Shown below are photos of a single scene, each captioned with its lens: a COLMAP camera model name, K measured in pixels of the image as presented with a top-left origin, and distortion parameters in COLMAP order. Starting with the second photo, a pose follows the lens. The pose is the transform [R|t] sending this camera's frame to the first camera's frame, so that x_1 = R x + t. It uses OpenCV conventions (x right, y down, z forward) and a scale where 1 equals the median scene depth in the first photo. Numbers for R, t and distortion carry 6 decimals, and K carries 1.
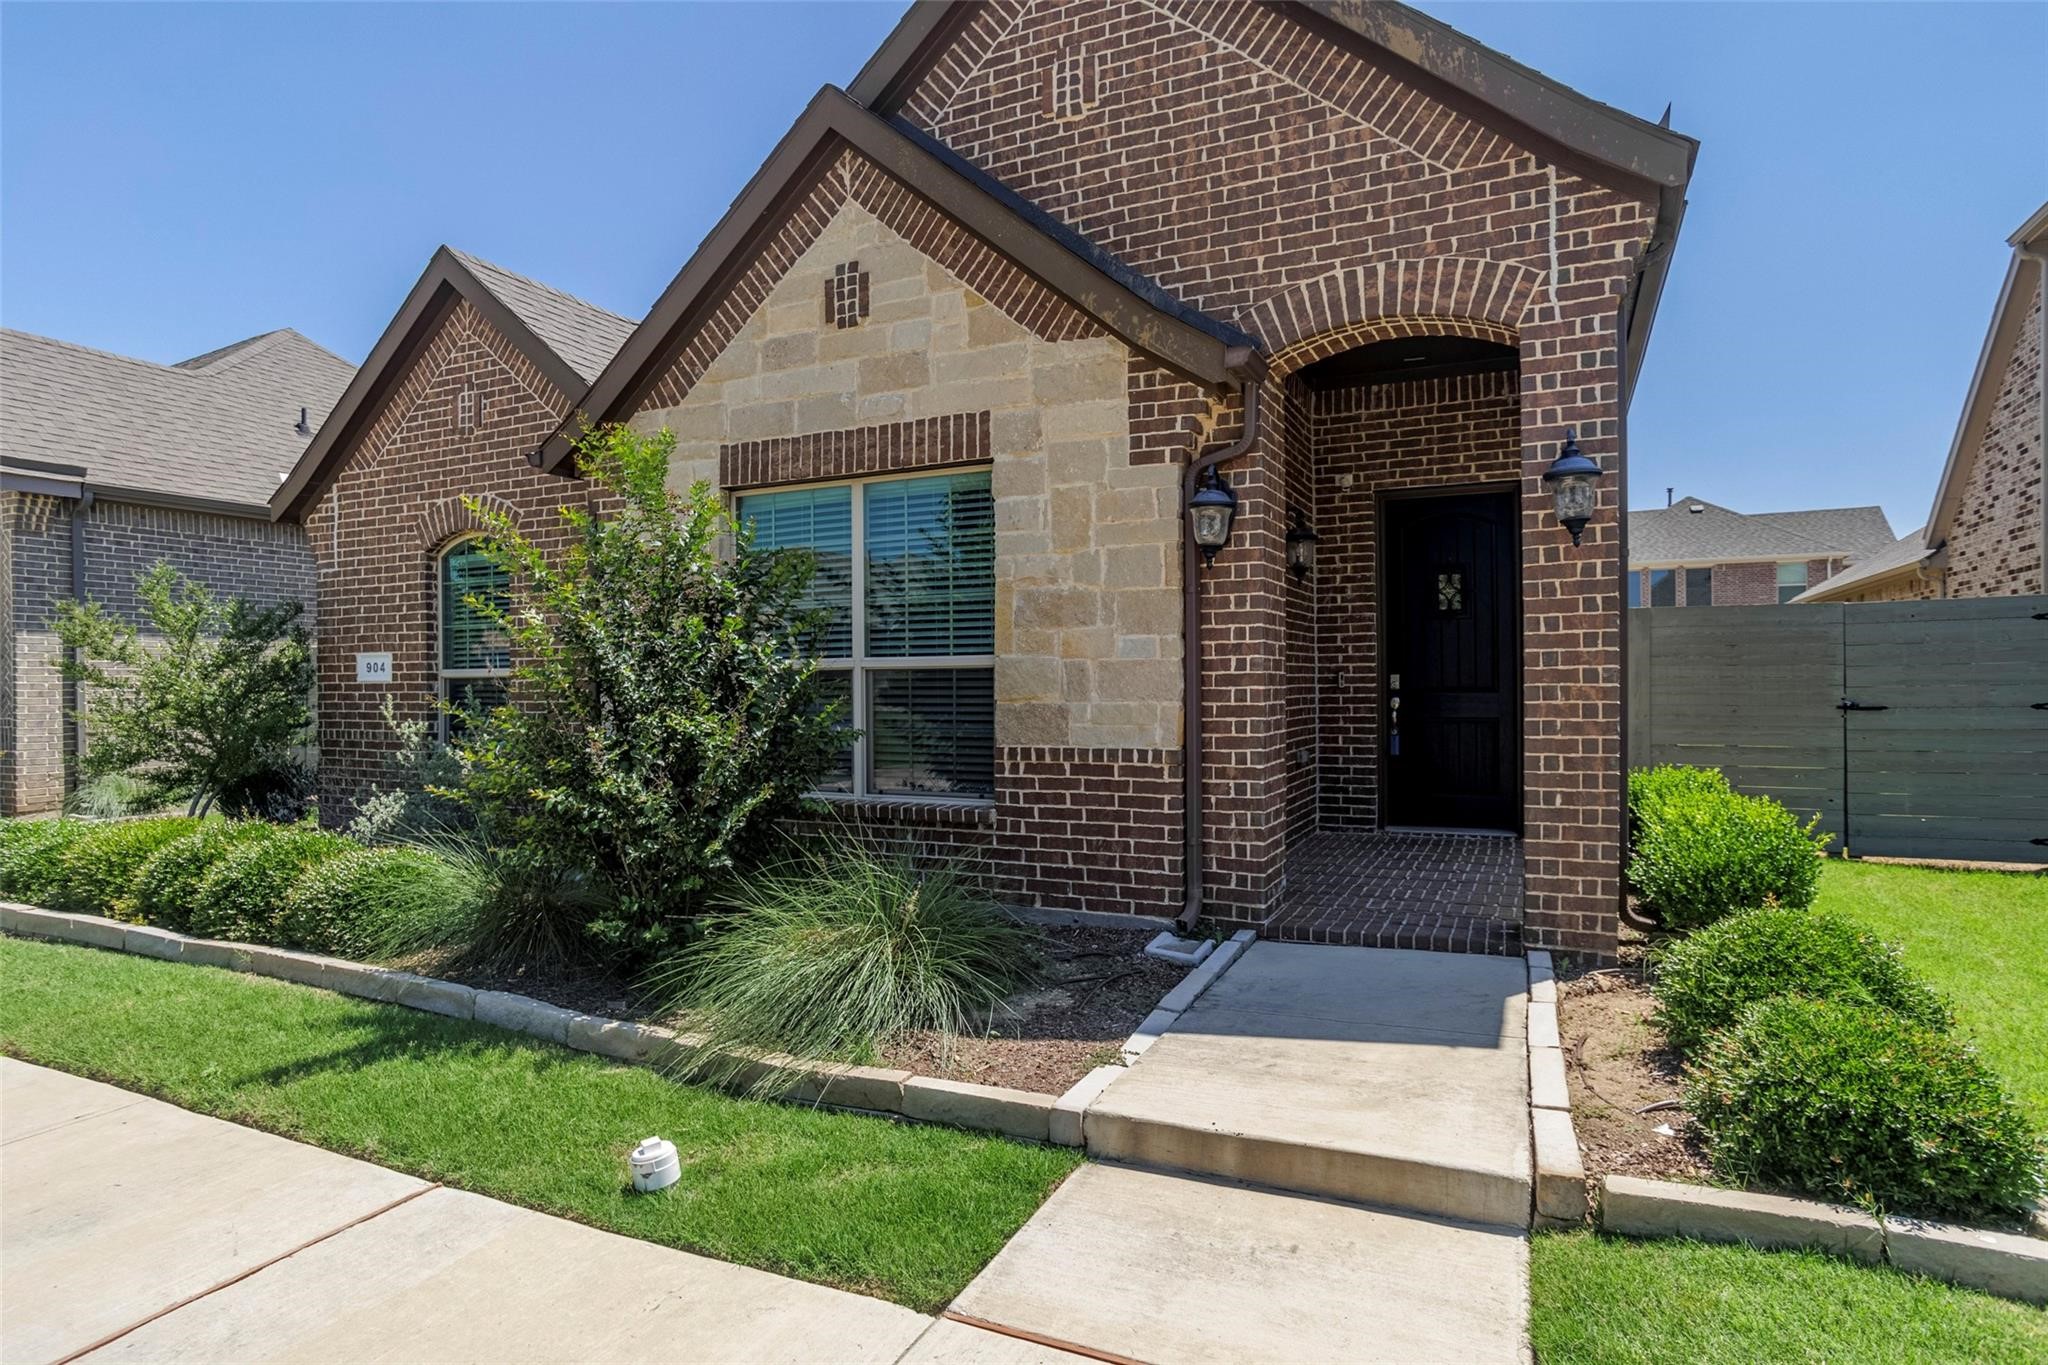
lens RADIAL K [[1097.4, 0, 1023.0], [0, 1097.4, 684.7], [0, 0, 1]] dist [-0.005521, 0.007498]
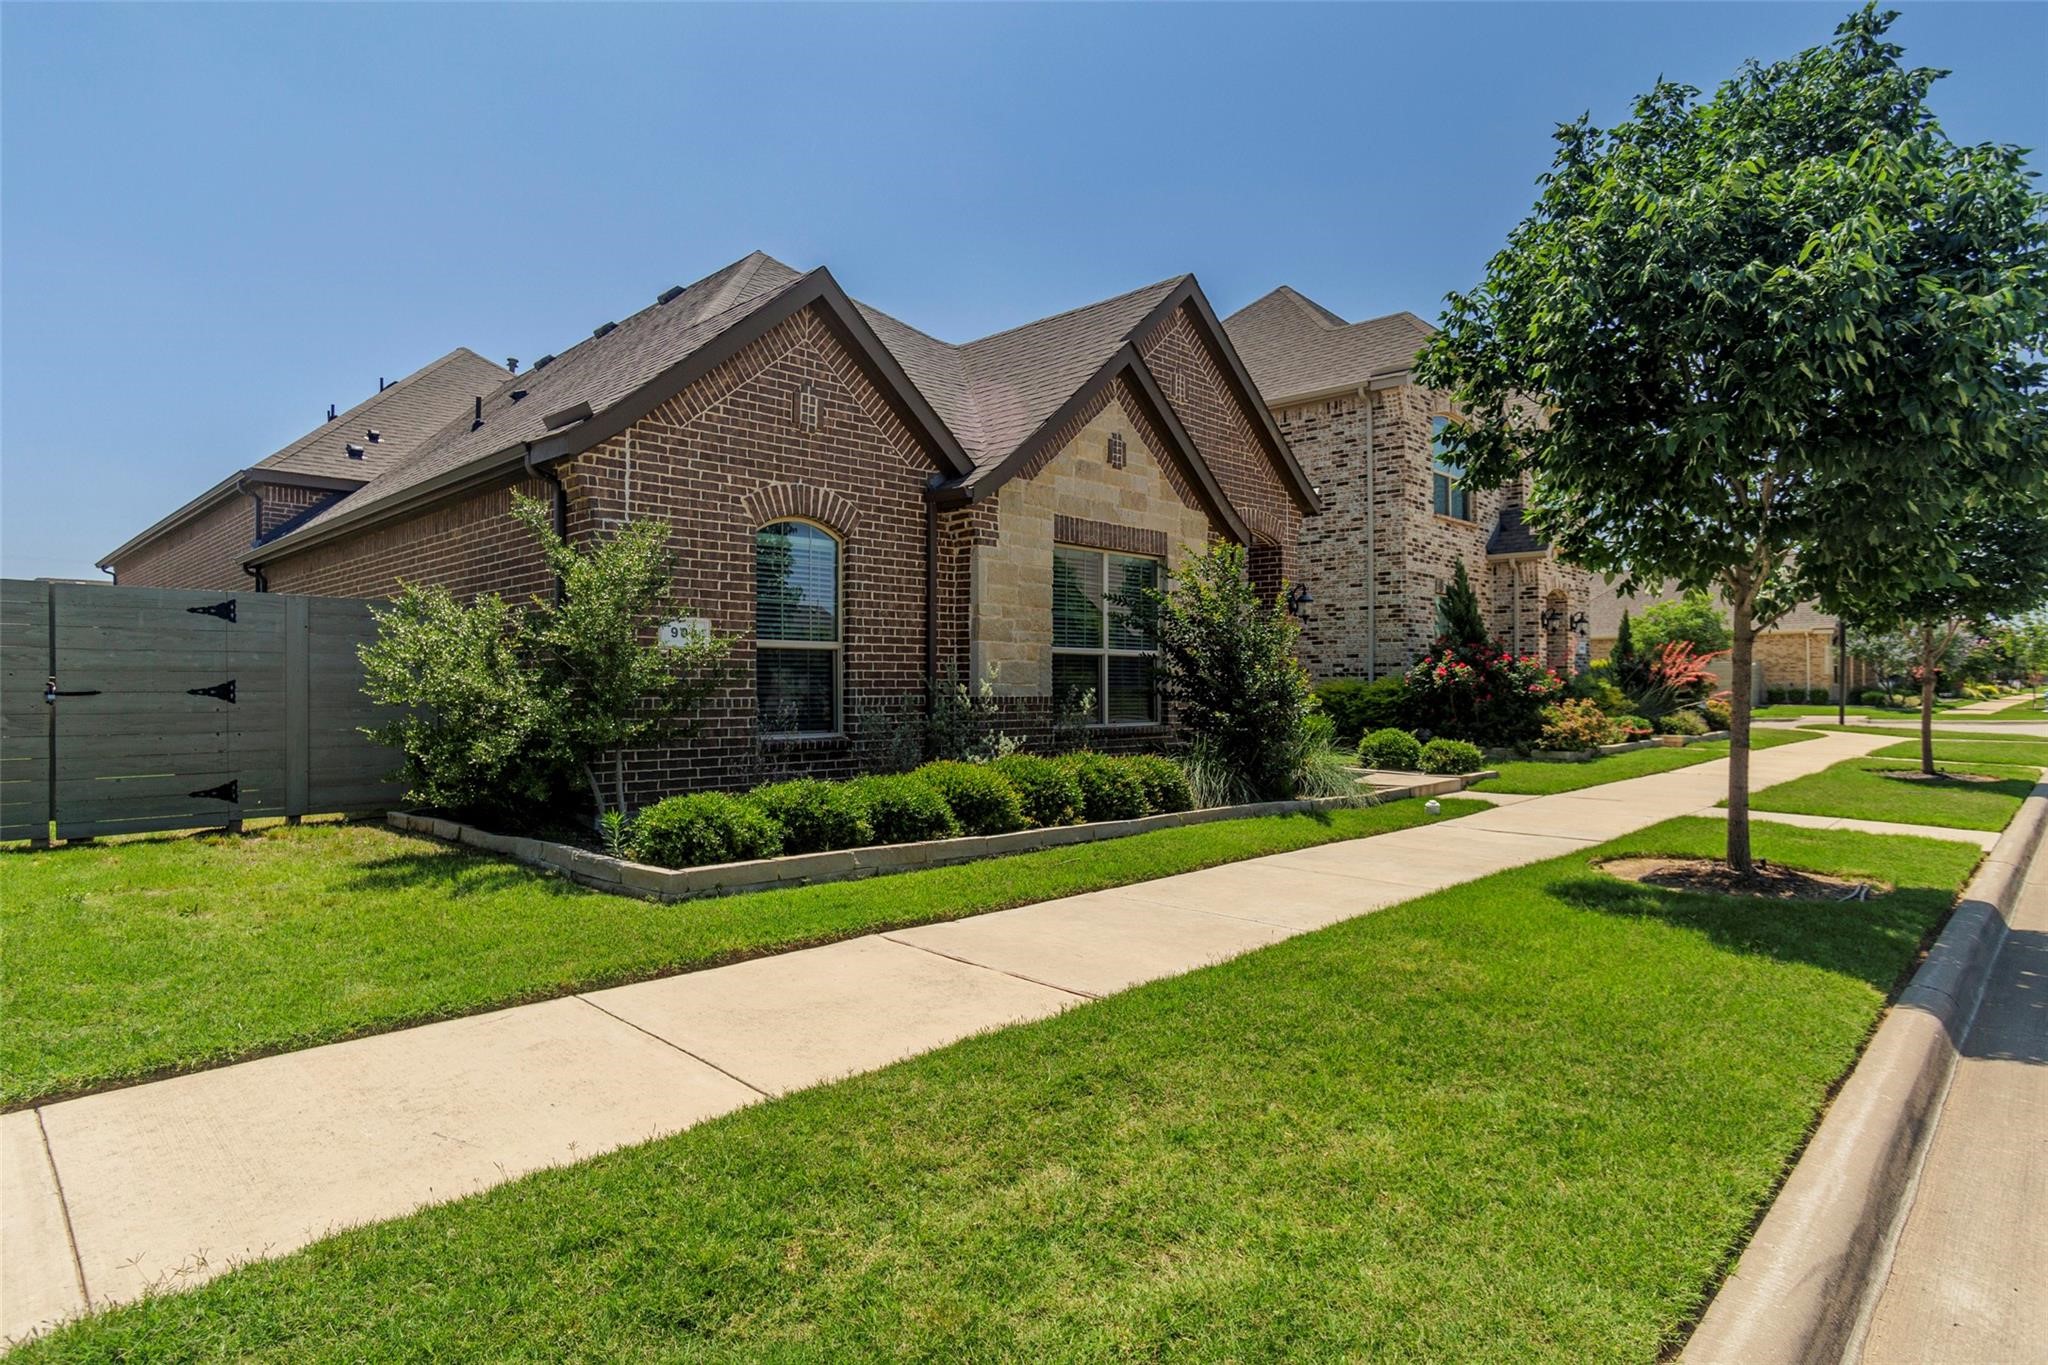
lens RADIAL K [[1097.4, 0, 1023.6], [0, 1097.4, 683.3], [0, 0, 1]] dist [-0.005521, 0.007498]
pose [[0.318795, 0.011683, 0.947752, -1.469740], [-0.000336, 0.999925, -0.012214, 0.042151], [-0.947824, 0.003576, 0.318775, 0.425479]]
